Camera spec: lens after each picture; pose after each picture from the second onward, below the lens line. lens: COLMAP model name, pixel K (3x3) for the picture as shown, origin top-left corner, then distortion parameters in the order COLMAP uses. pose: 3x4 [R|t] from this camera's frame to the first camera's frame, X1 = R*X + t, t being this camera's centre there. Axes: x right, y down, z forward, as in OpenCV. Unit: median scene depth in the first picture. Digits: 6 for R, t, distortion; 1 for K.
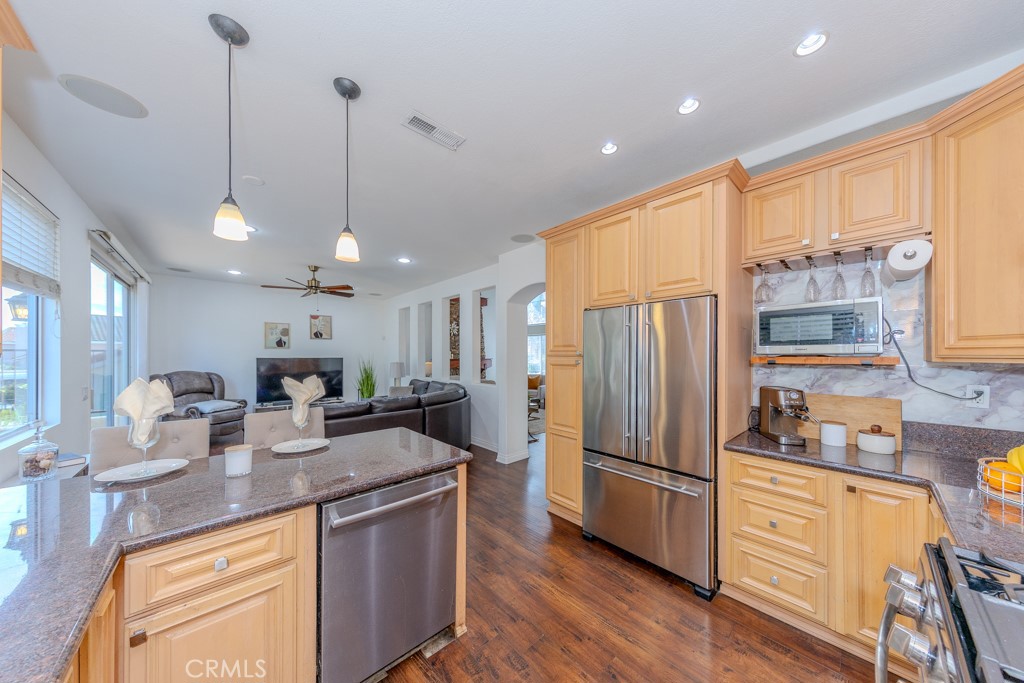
lens RADIAL K [[325.1, 0, 511.6], [0, 325.1, 354.7], [0, 0, 1]] dist [0.004899, -0.000114]
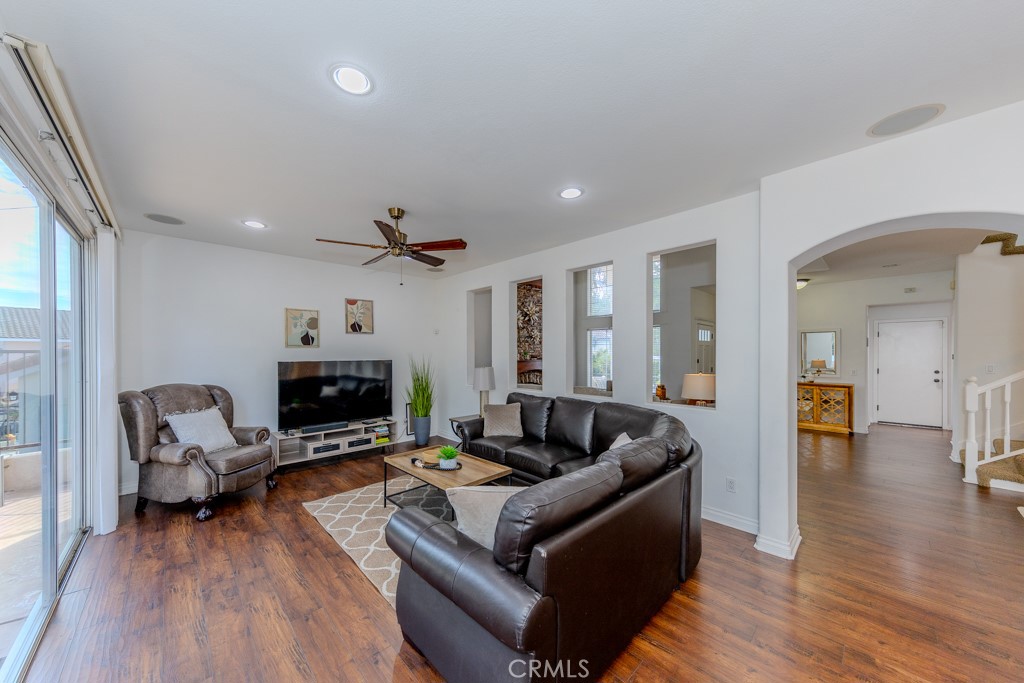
lens RADIAL K [[352.4, 0, 505.2], [0, 352.4, 354.8], [0, 0, 1]] dist [0.004509, -0.000061]
pose [[0.999860, -0.002143, 0.016573, -0.307427], [0.002073, 0.999989, 0.004229, -0.005722], [-0.016581, -0.004194, 0.999854, 0.256081]]
